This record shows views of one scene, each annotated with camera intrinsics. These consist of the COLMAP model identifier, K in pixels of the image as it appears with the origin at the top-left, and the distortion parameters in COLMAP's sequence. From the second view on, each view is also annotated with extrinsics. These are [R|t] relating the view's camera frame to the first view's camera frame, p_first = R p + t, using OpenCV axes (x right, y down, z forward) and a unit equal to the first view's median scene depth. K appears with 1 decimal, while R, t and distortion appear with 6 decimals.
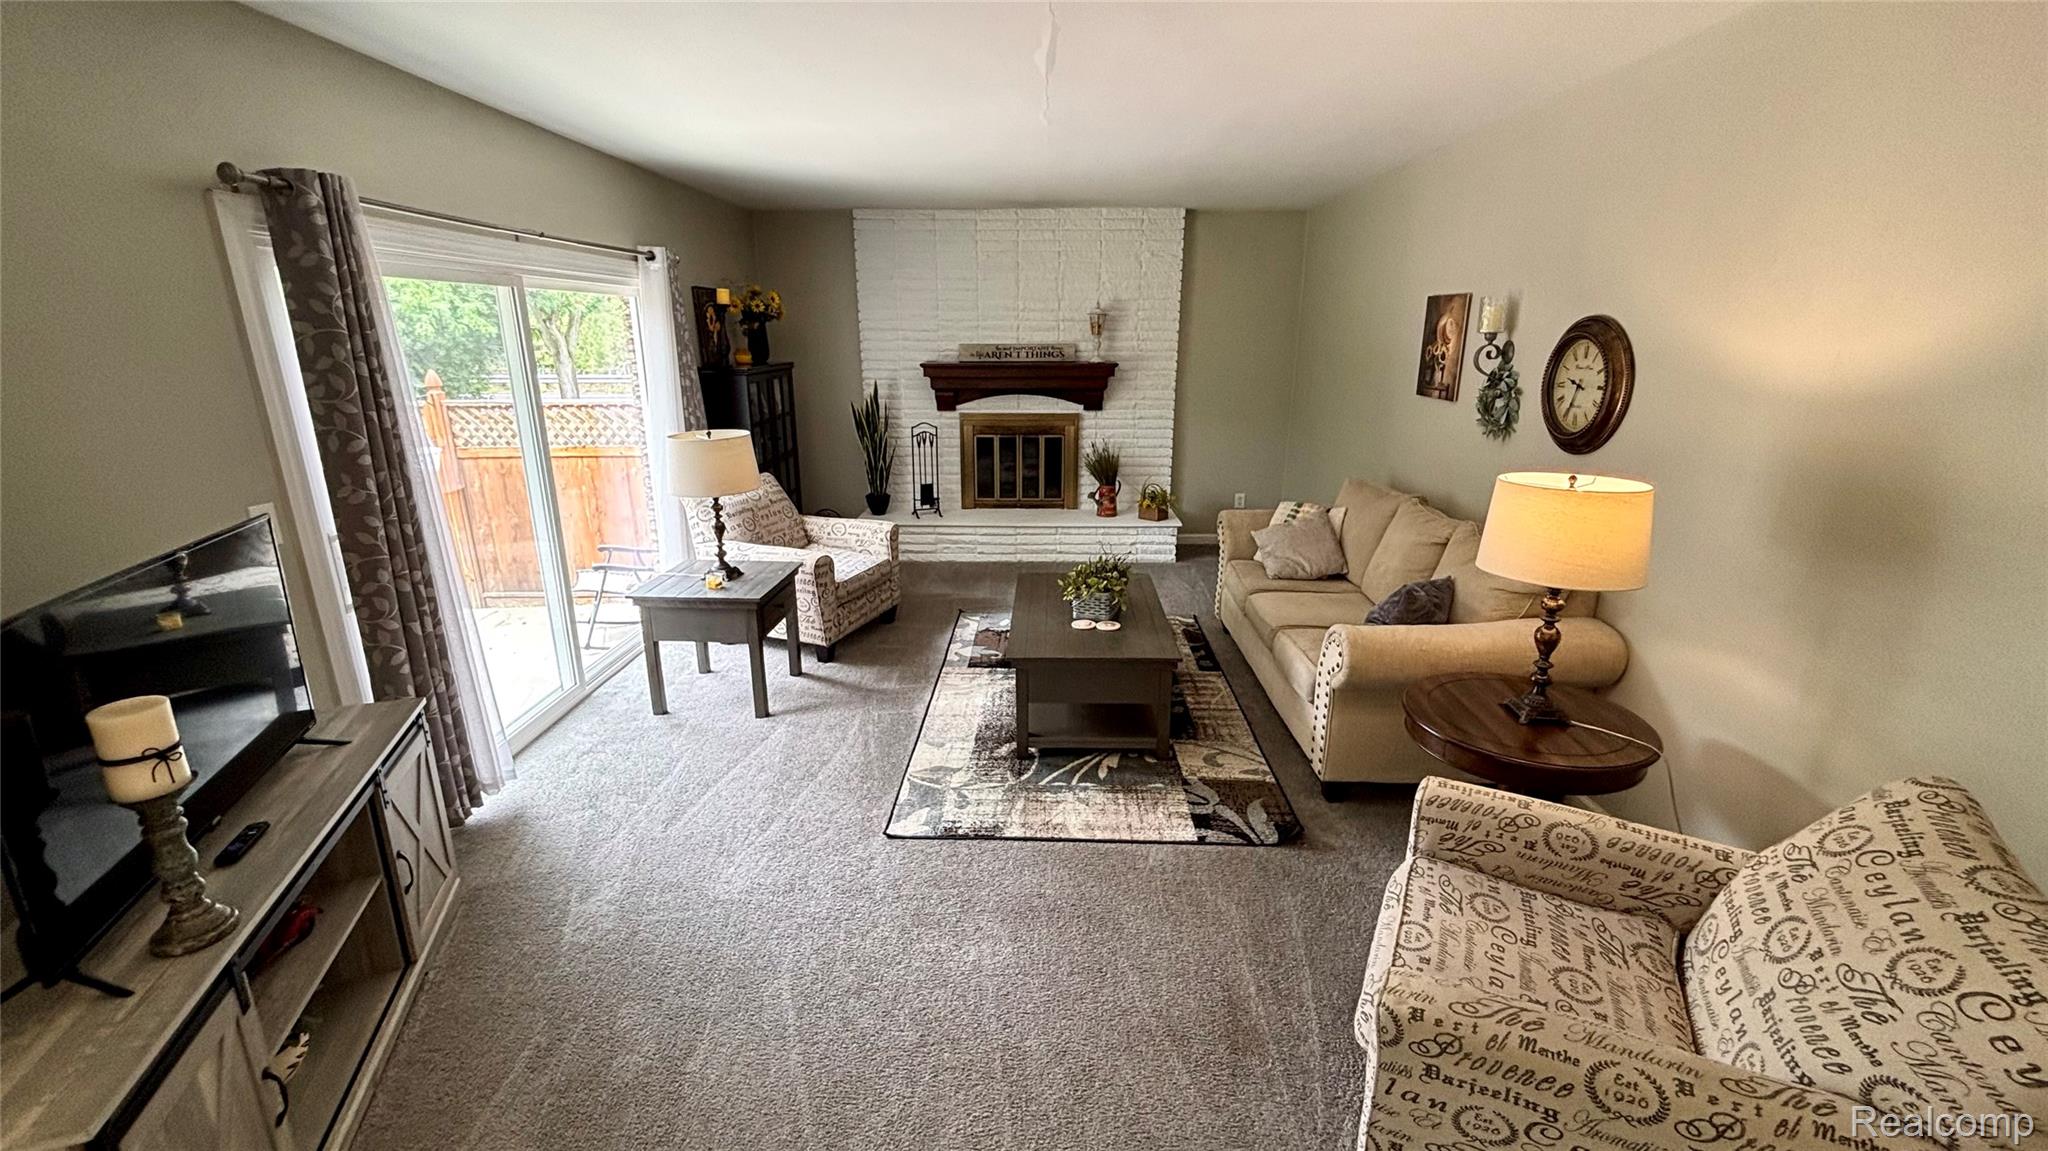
lens RADIAL K [[827.7, 0, 1030.4], [0, 827.7, 571.9], [0, 0, 1]] dist [-0.001195, 0.001721]
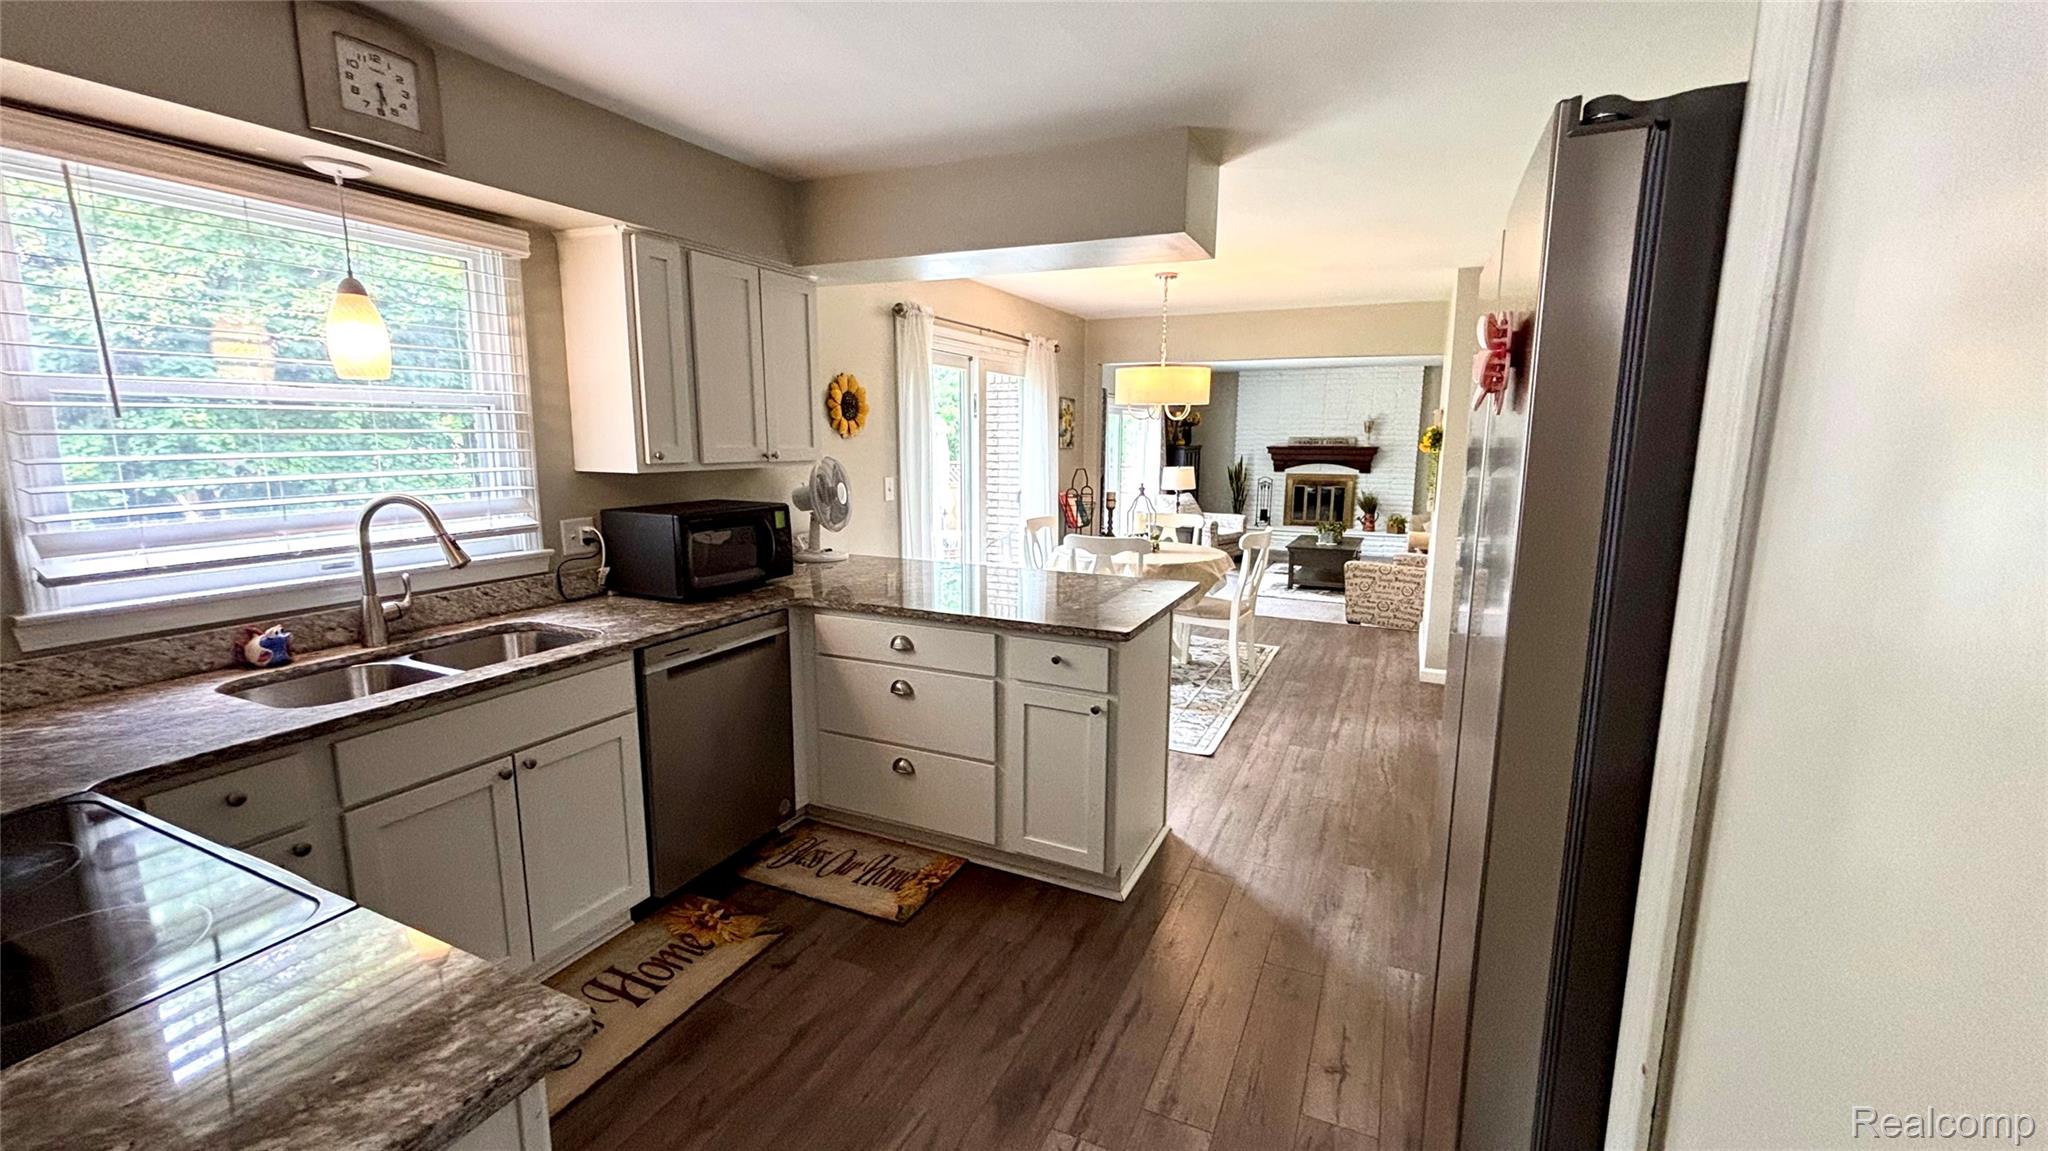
lens RADIAL K [[827.7, 0, 978.4], [0, 827.7, 573.6], [0, 0, 1]] dist [-0.001195, 0.001721]
pose [[0.889658, 0.075893, -0.450277, 0.284704], [-0.127540, 0.988146, -0.085443, 0.517963], [0.438455, 0.133443, 0.888792, -1.727505]]
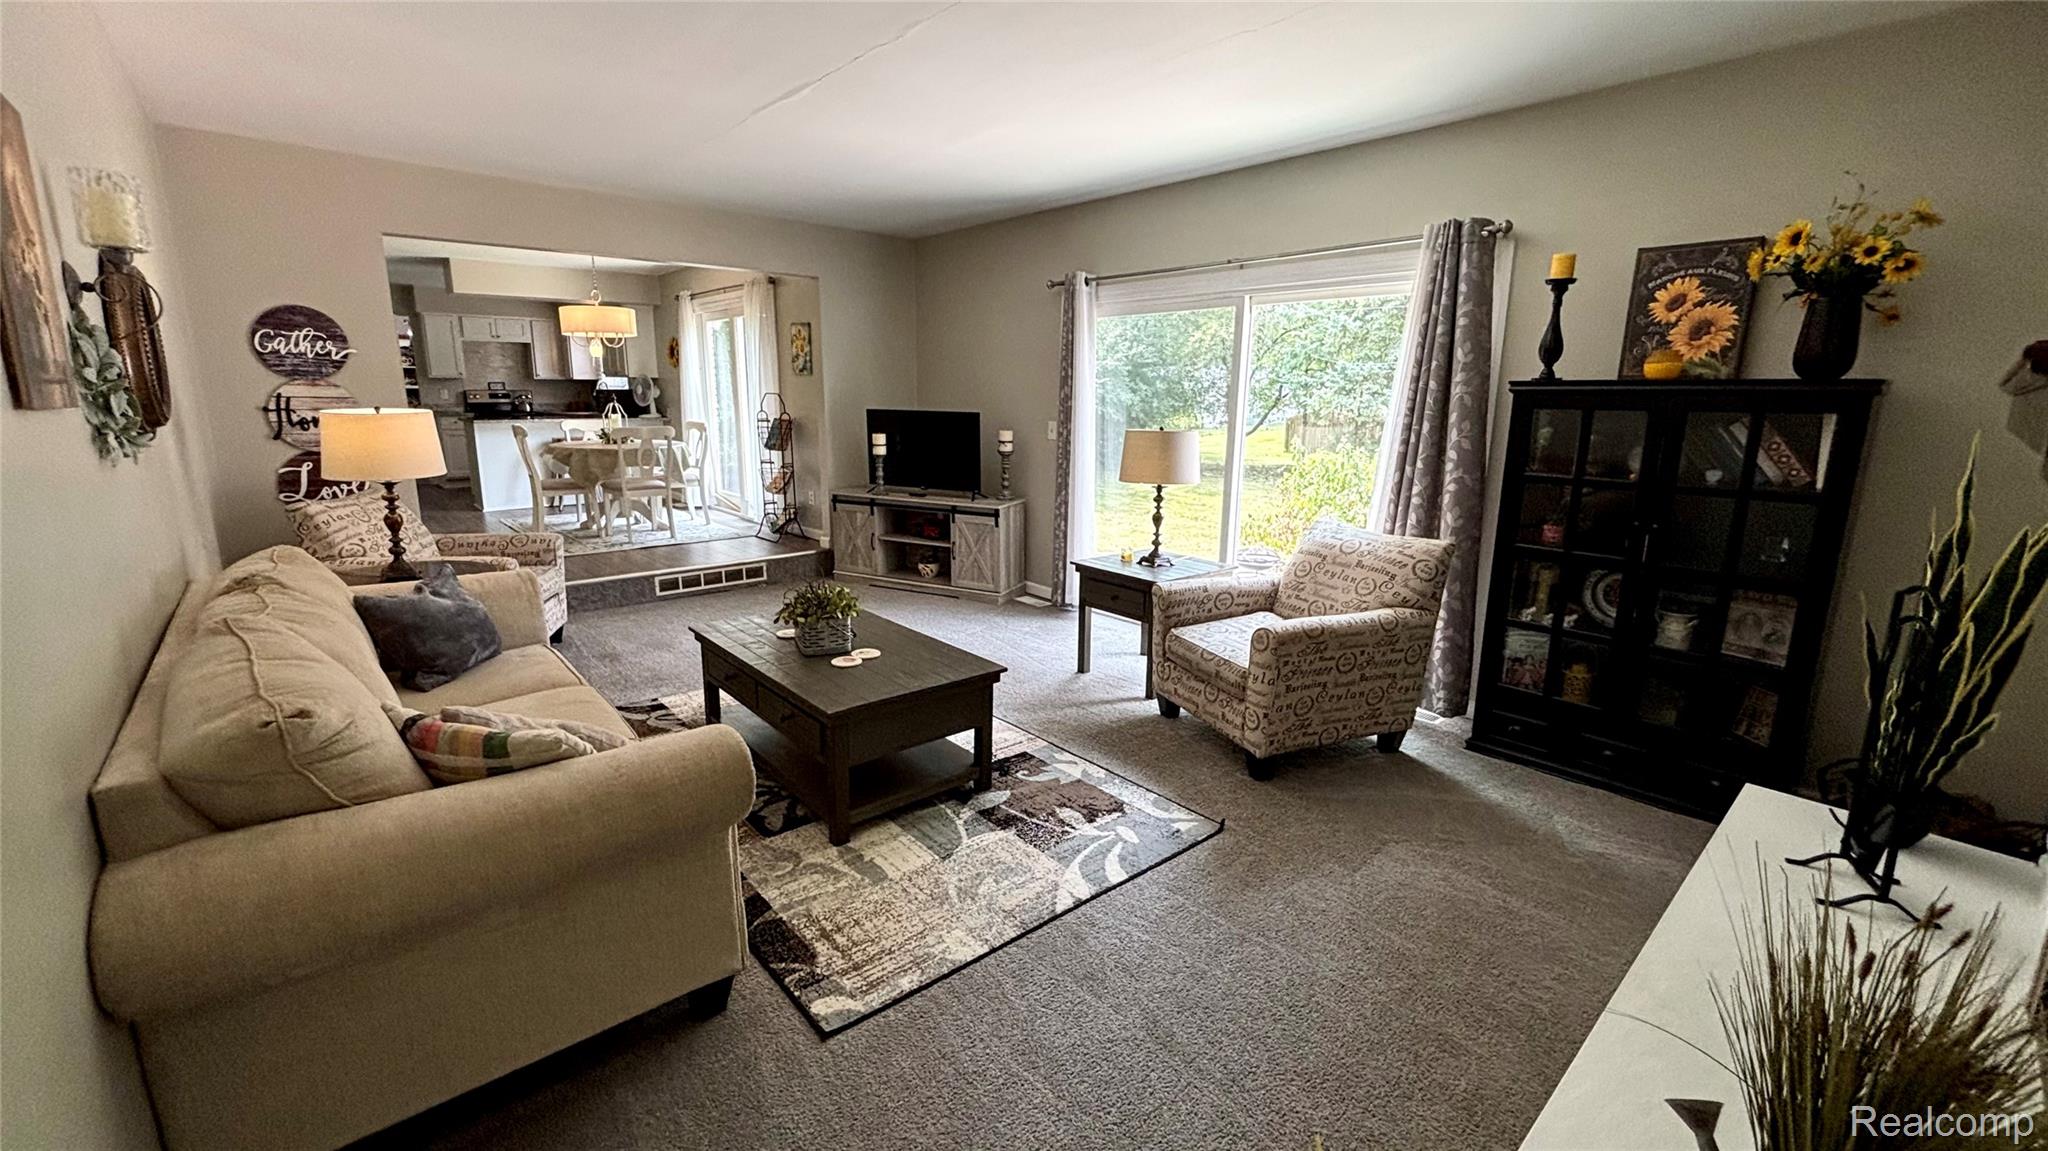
lens RADIAL K [[827.7, 0, 1029.0], [0, 827.7, 566.7], [0, 0, 1]] dist [-0.001195, 0.001721]
pose [[-0.738310, 0.136232, -0.660559, 0.506277], [-0.192810, 0.895884, 0.400269, -0.433572], [0.646314, 0.422885, -0.635174, 1.770077]]
